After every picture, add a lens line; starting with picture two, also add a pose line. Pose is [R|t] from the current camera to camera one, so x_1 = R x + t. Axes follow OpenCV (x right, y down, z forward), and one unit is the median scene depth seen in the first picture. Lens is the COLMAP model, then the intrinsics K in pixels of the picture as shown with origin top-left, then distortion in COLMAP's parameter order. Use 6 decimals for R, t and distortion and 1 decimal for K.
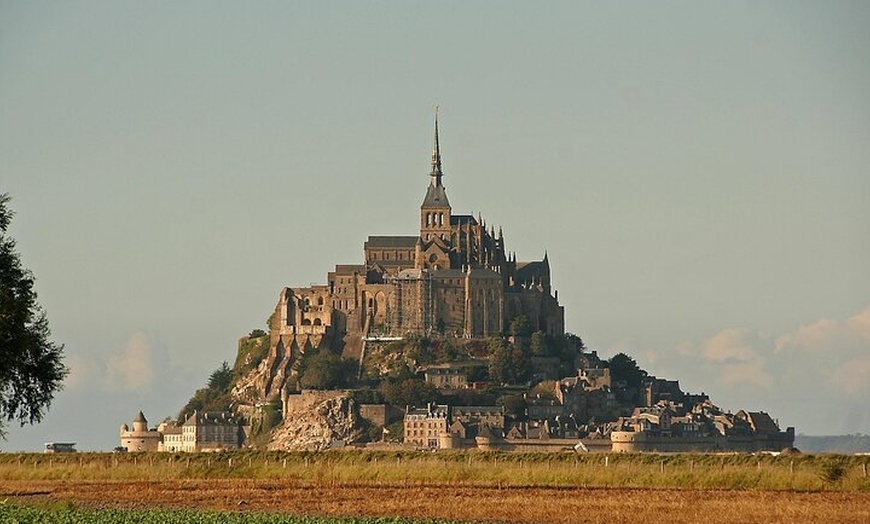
lens RADIAL K [[5043.9, 0, 507.4], [0, 5043.9, 229.0], [0, 0, 1]] dist [2.074679, 0.000000]
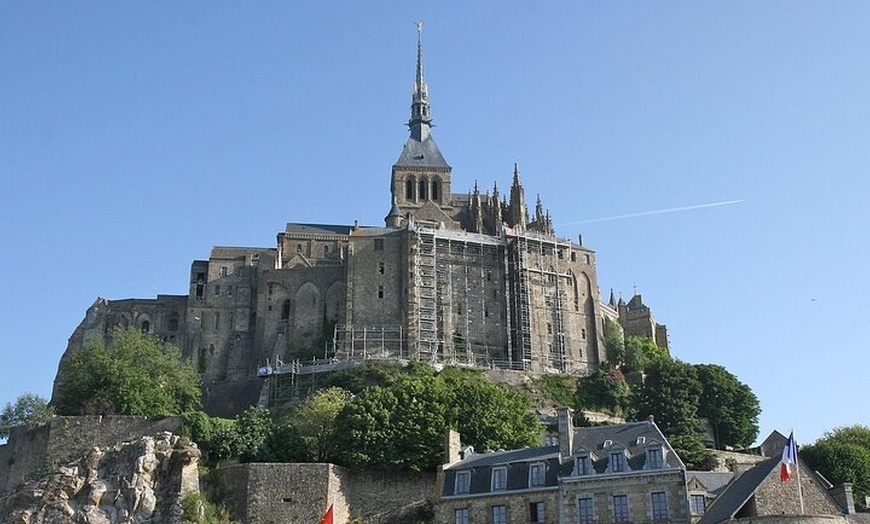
lens RADIAL K [[958.4, 0, 415.8], [0, 958.4, 304.6], [0, 0, 1]] dist [-0.011198, 0.000000]
pose [[0.994817, 0.033376, 0.096050, -0.023874], [0.000588, 0.942693, -0.333660, 0.041276], [-0.101682, 0.331987, 0.937788, 0.921930]]
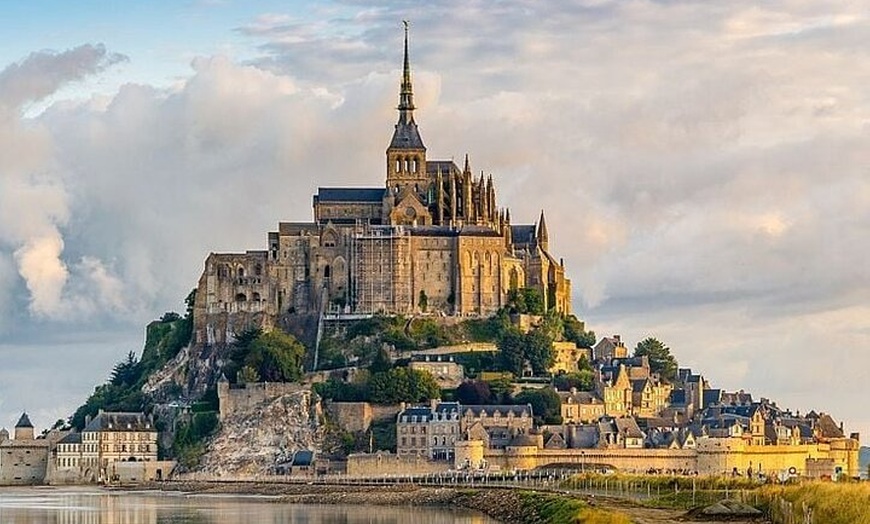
lens RADIAL K [[2616.0, 0, 430.0], [0, 2616.0, 262.8], [0, 0, 1]] dist [-0.091830, 0.000000]
pose [[0.996409, 0.002006, 0.084652, -0.044689], [0.000918, 0.999405, -0.034487, 0.026821], [-0.084671, 0.034441, 0.995814, 0.609886]]
